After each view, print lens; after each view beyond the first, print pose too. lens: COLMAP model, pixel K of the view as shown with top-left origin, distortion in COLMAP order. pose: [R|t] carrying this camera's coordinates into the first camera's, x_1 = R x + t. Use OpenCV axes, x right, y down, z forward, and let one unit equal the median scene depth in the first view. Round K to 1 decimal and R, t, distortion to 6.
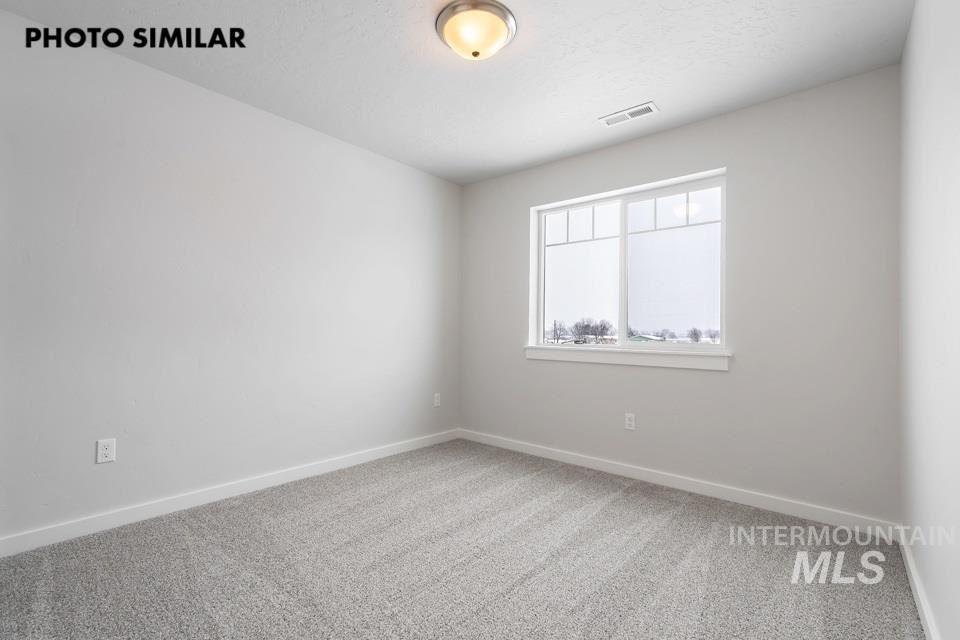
lens RADIAL K [[430.7, 0, 479.7], [0, 430.7, 327.3], [0, 0, 1]] dist [0.001875, 0.000386]
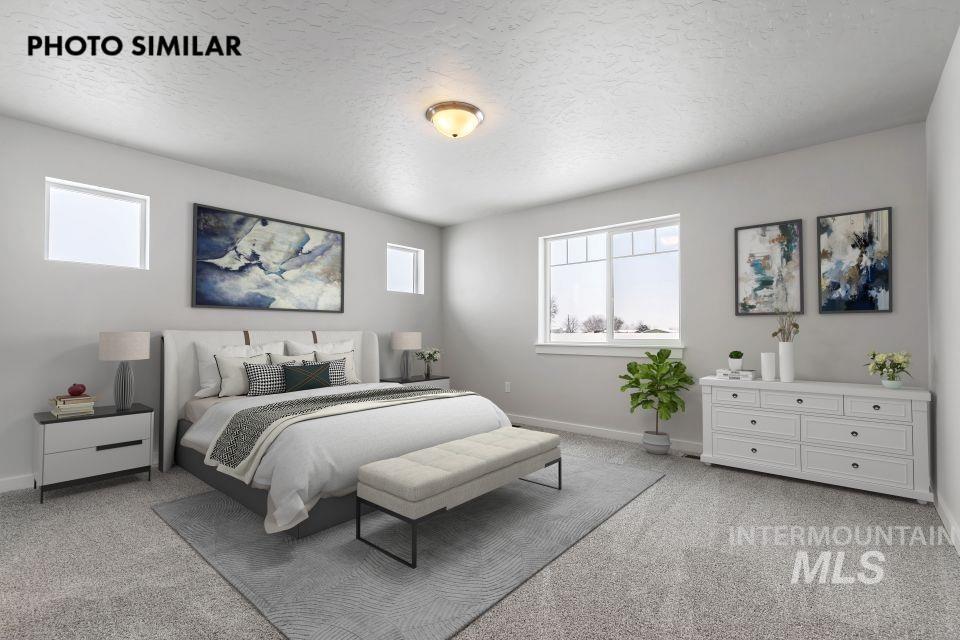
lens RADIAL K [[430.7, 0, 479.7], [0, 430.7, 327.3], [0, 0, 1]] dist [0.001875, 0.000386]
pose [[0.999956, -0.008102, 0.004714, -0.071190], [0.008132, 0.999946, -0.006409, 0.001876], [-0.004662, 0.006447, 0.999968, -0.312419]]
